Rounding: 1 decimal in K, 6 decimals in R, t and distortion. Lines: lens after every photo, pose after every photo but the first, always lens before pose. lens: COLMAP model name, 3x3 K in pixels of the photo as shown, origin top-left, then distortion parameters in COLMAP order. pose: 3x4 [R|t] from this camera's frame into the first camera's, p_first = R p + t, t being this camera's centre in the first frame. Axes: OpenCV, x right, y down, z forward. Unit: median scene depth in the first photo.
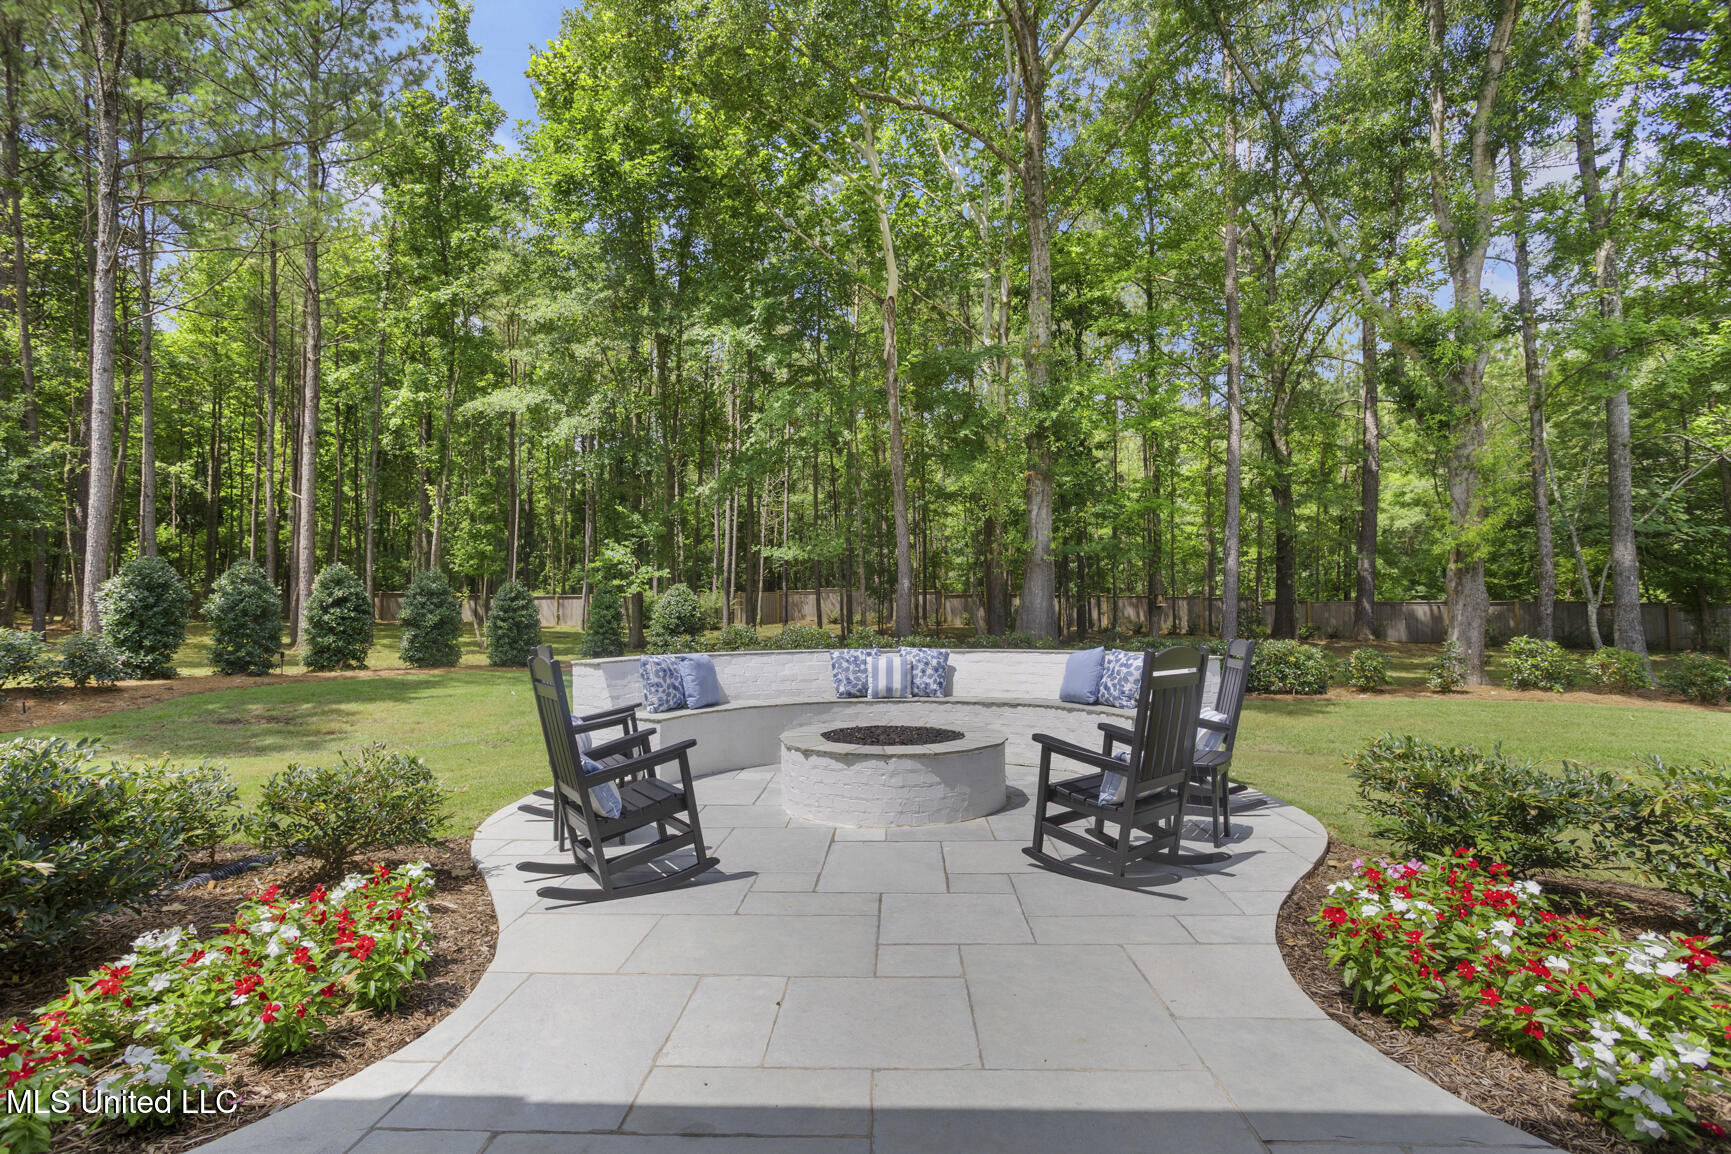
lens RADIAL K [[917.4, 0, 864.1], [0, 917.4, 554.0], [0, 0, 1]] dist [-0.000313, 0.001182]
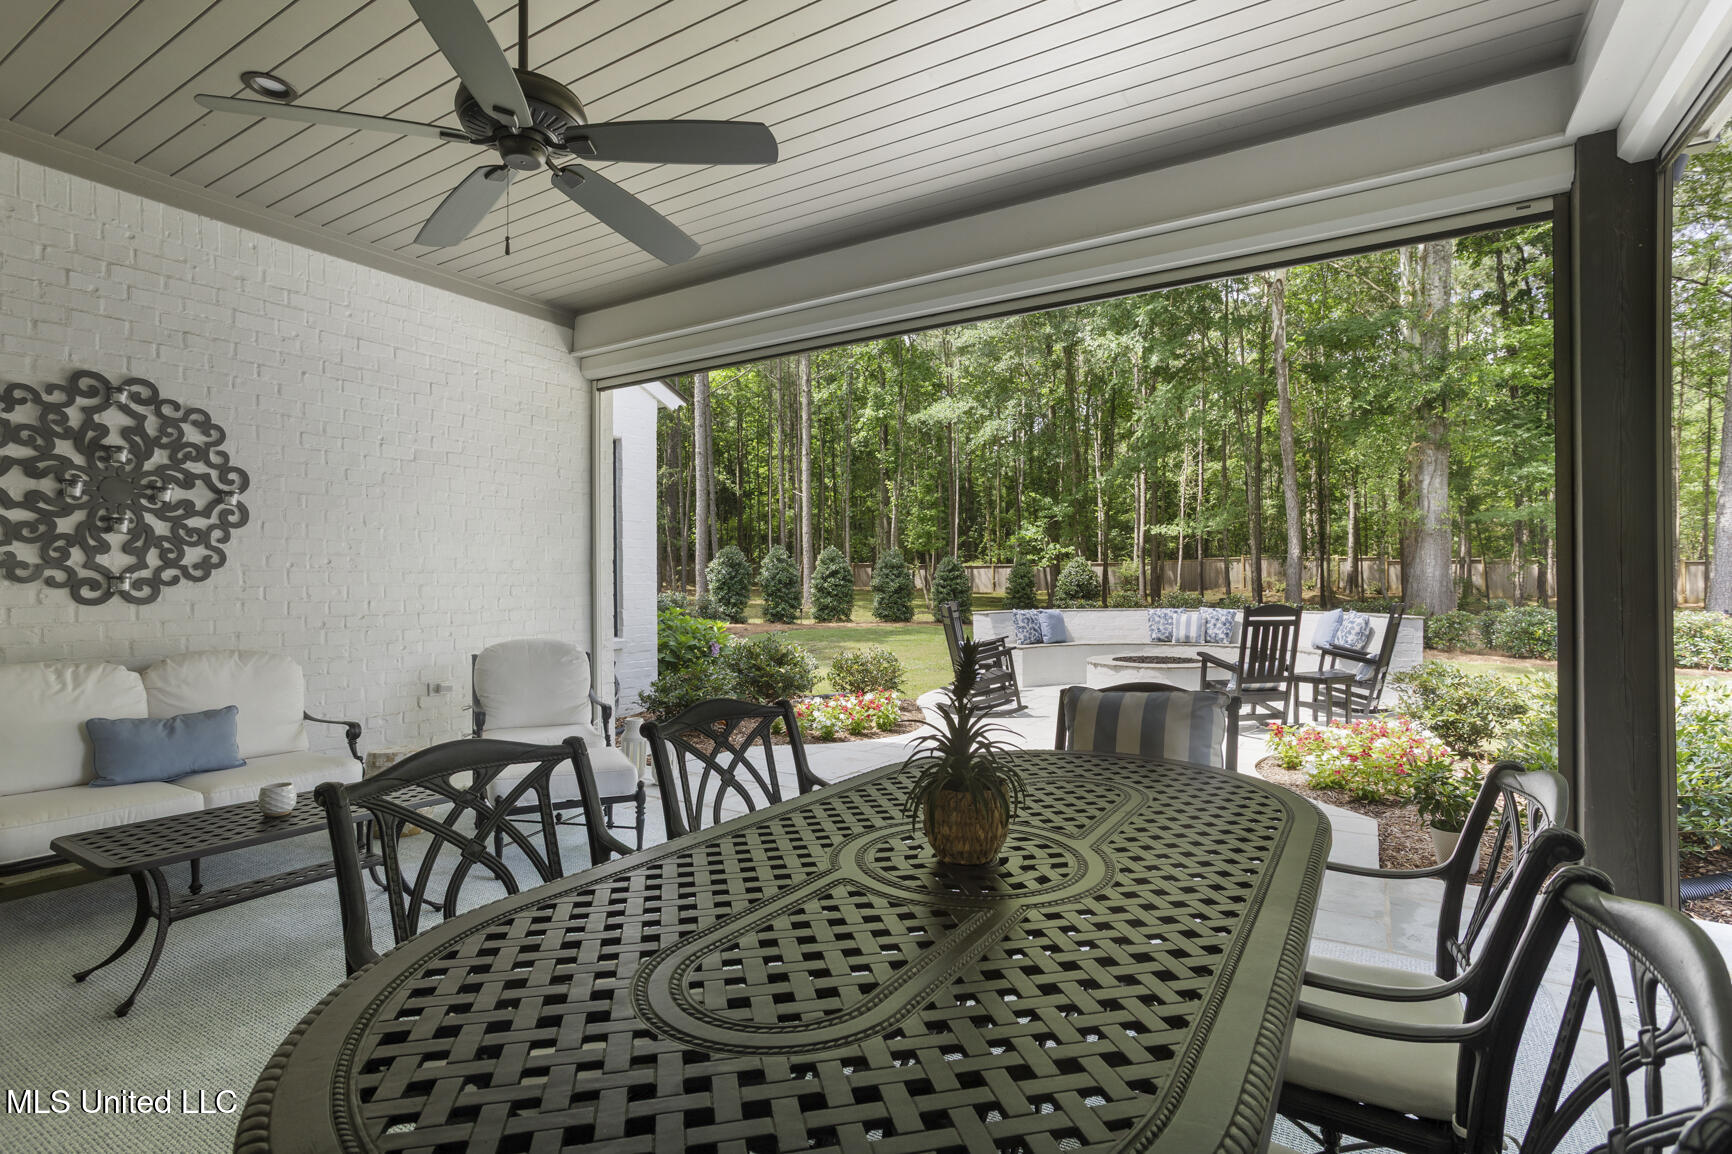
lens RADIAL K [[918.0, 0, 864.6], [0, 918.0, 554.0], [0, 0, 1]] dist [-0.000313, 0.001182]
pose [[0.891976, -0.012944, -0.451897, 0.076832], [0.029255, 0.999148, 0.029126, -0.012642], [0.451134, -0.039200, 0.891595, -0.166910]]
